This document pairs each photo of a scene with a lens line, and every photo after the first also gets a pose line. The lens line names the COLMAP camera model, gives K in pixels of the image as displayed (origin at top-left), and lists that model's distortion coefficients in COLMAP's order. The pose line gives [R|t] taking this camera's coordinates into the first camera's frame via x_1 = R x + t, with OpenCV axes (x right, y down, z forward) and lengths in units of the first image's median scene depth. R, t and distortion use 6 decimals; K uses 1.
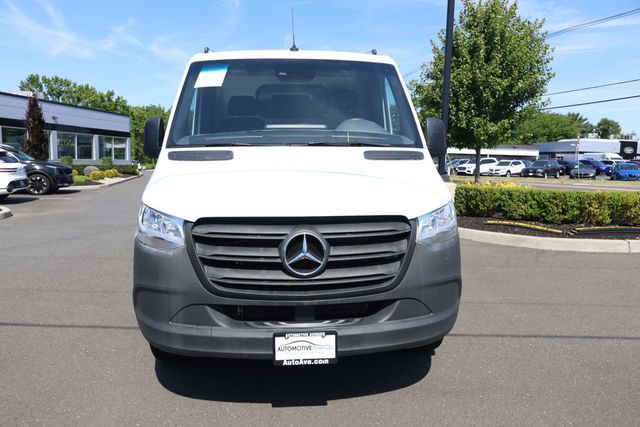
lens RADIAL K [[457.6, 0, 320.0], [0, 457.6, 213.5], [0, 0, 1]] dist [-0.004256, -0.001884]
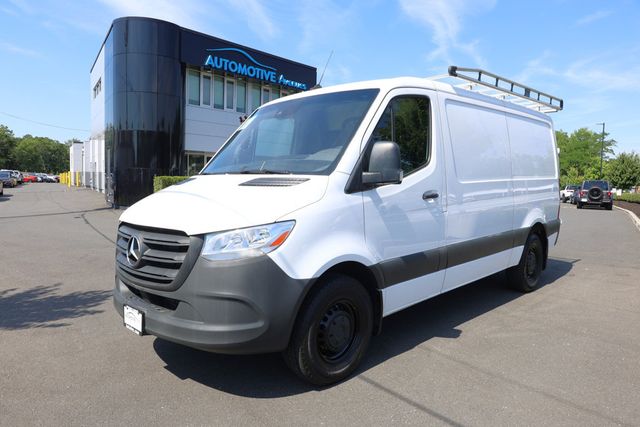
lens RADIAL K [[436.1, 0, 320.2], [0, 436.1, 204.5], [0, 0, 1]] dist [-0.019750, 0.001444]
pose [[0.645126, 0.048717, -0.762522, 1.134922], [-0.104321, 0.994236, -0.024738, -0.067102], [0.756921, 0.095506, 0.646489, 0.468129]]
